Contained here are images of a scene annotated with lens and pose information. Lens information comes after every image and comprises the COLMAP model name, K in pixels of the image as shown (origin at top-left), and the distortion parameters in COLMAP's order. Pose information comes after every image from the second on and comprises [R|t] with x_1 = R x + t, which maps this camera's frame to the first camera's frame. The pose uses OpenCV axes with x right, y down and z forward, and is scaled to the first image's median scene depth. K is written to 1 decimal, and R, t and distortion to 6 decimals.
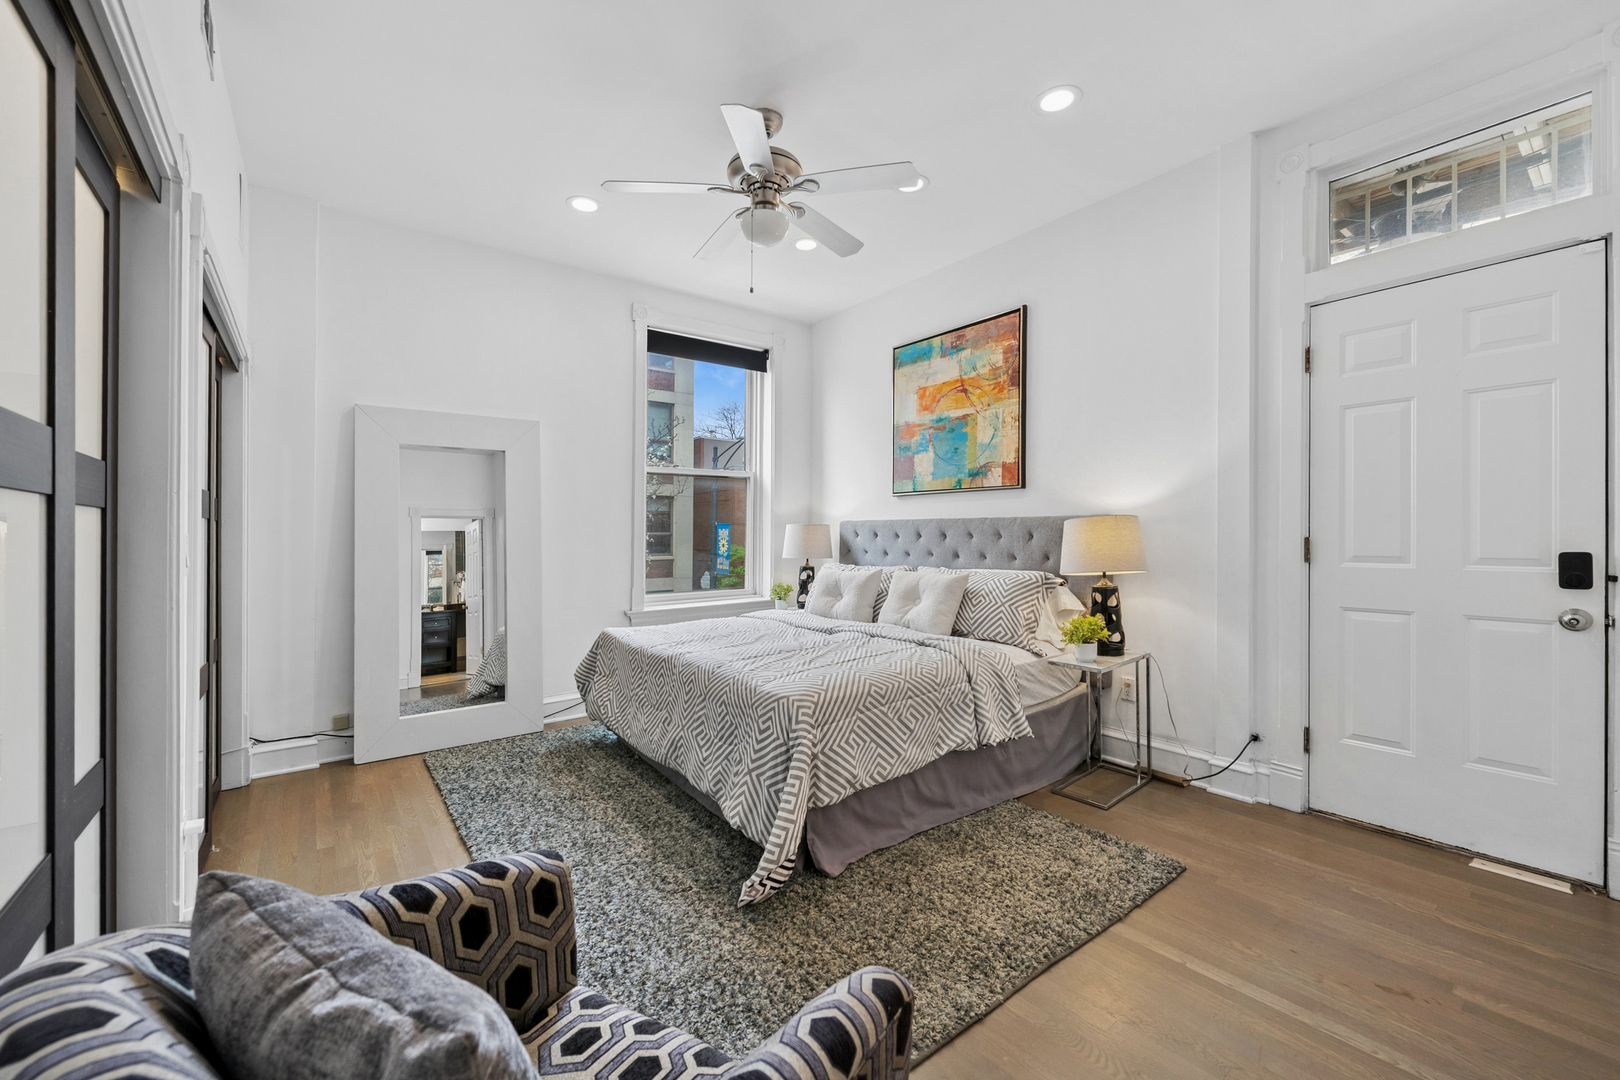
lens RADIAL K [[644.3, 0, 814.8], [0, 644.3, 534.1], [0, 0, 1]] dist [-0.012483, -0.000109]
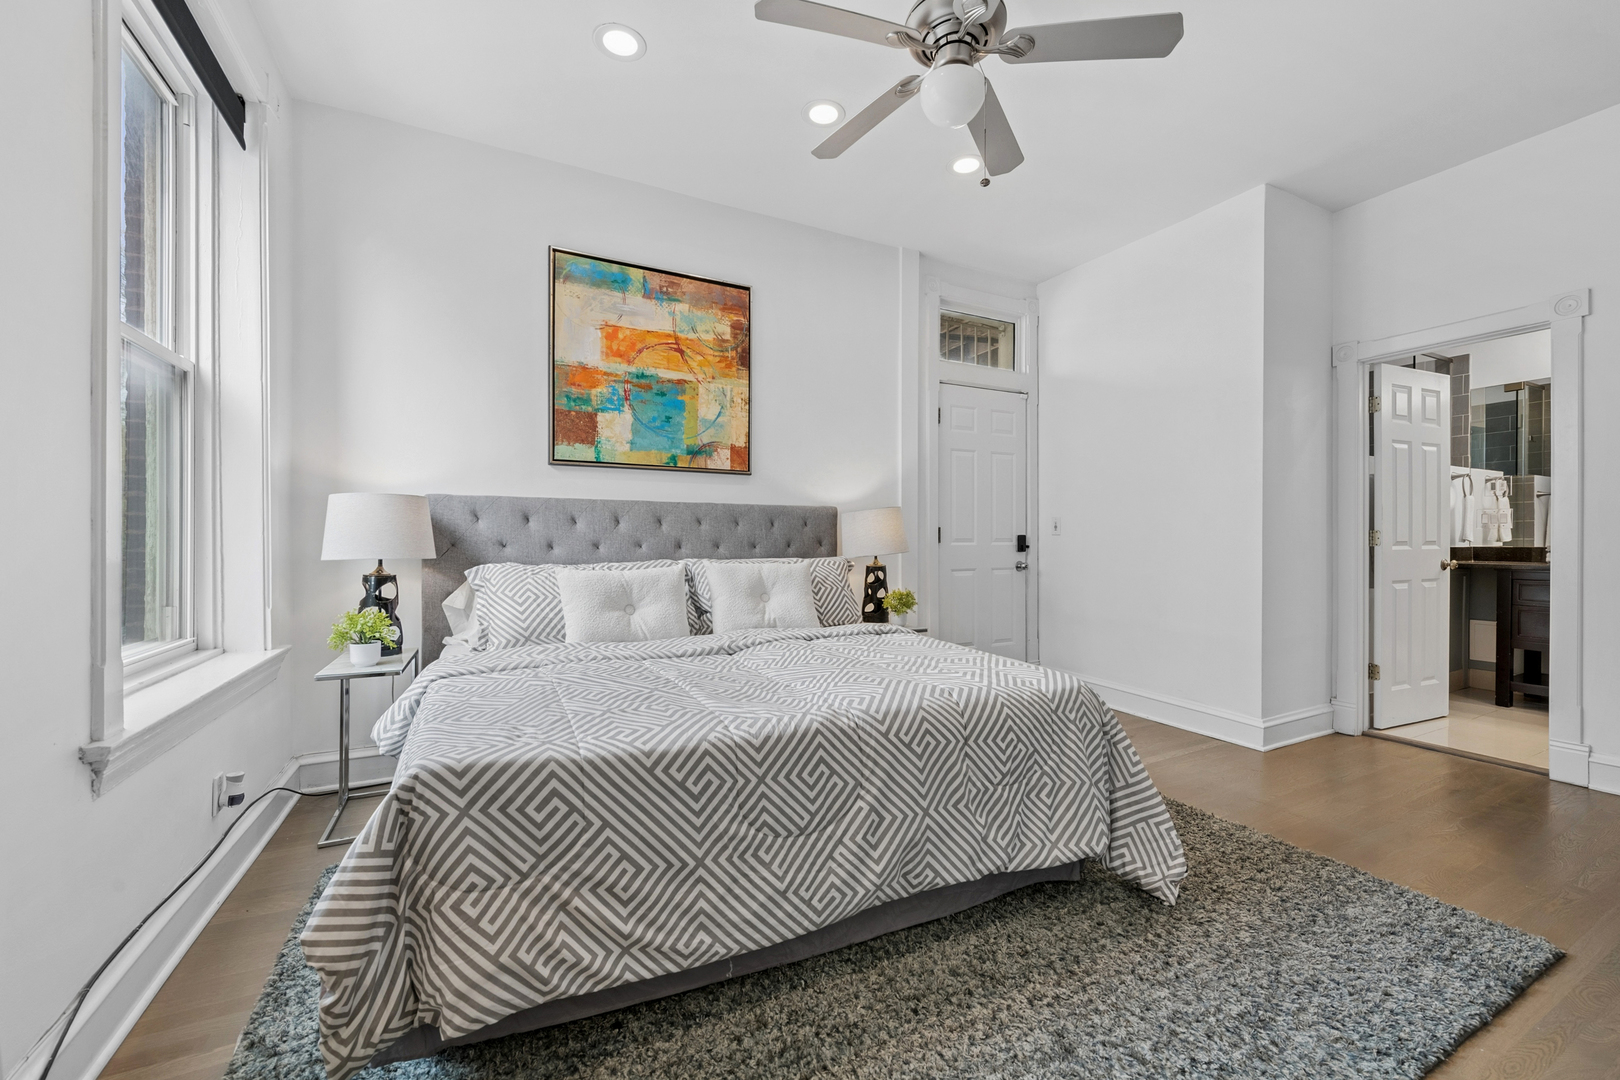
lens RADIAL K [[644.3, 0, 814.8], [0, 644.3, 534.1], [0, 0, 1]] dist [-0.012483, -0.000109]
pose [[0.175486, -0.015131, 0.984366, -0.587038], [-0.018903, 0.999646, 0.018736, -0.001480], [-0.984301, -0.021896, 0.175137, 0.689488]]
